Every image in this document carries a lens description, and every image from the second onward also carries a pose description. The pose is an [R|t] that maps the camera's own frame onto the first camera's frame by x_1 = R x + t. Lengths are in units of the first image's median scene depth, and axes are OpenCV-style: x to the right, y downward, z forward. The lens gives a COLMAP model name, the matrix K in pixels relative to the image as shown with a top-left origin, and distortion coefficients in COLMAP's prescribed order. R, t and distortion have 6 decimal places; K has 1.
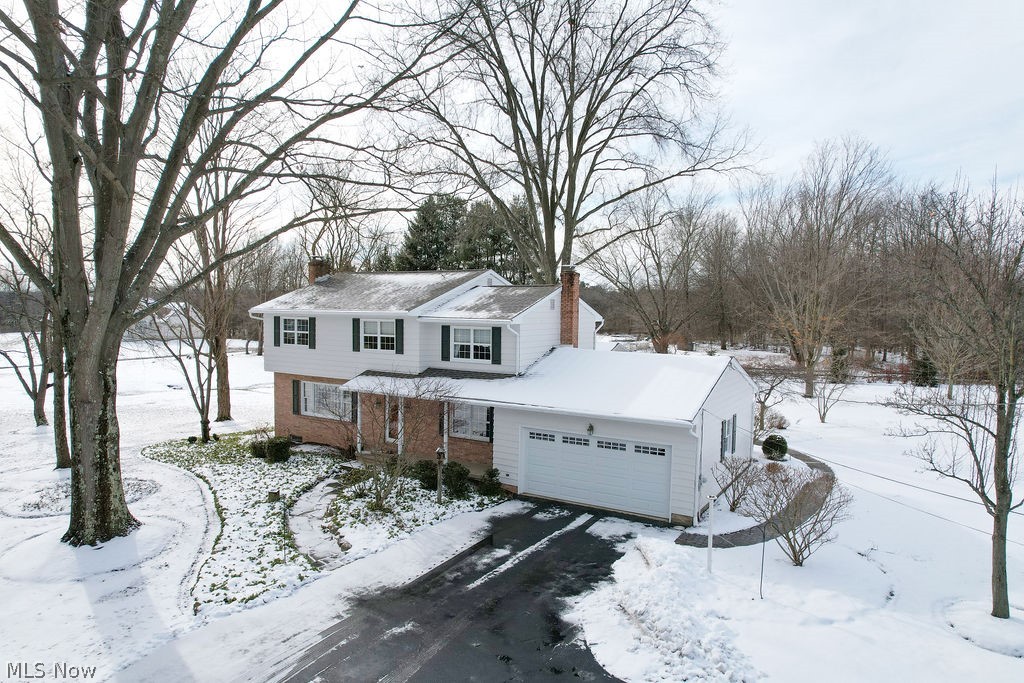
lens RADIAL K [[655.7, 0, 512.0], [0, 655.7, 341.5], [0, 0, 1]] dist [-0.002813, -0.062877]
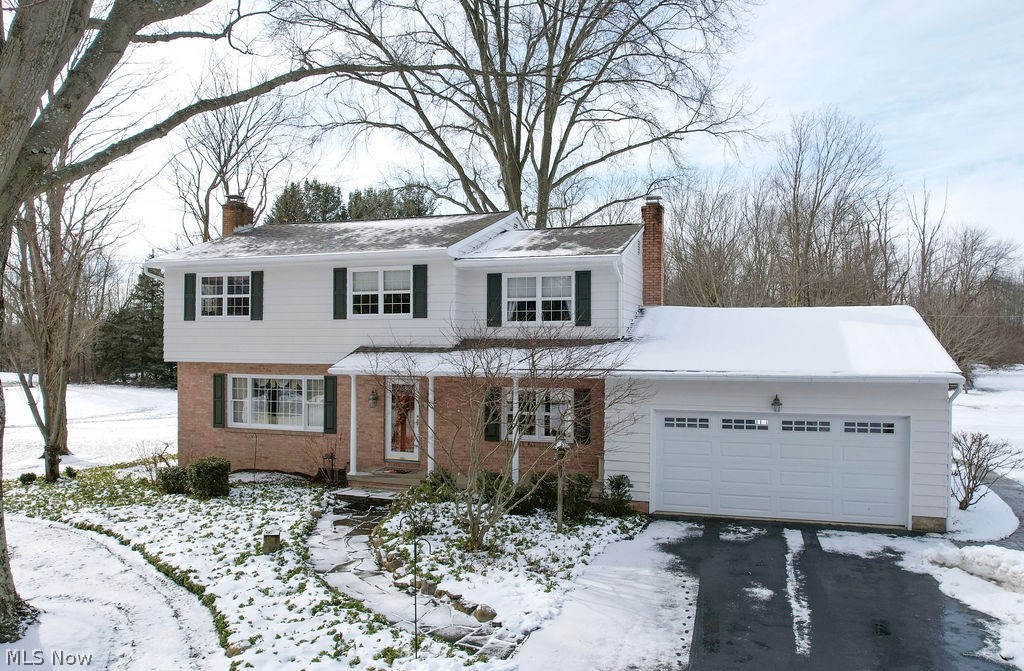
lens RADIAL K [[719.6, 0, 509.9], [0, 719.6, 349.8], [0, 0, 1]] dist [-0.039928, 0.004888]
pose [[0.967573, -0.009281, 0.252422, -0.290945], [0.022738, 0.998468, -0.050446, 0.097150], [-0.251567, 0.054550, 0.966301, 0.315026]]
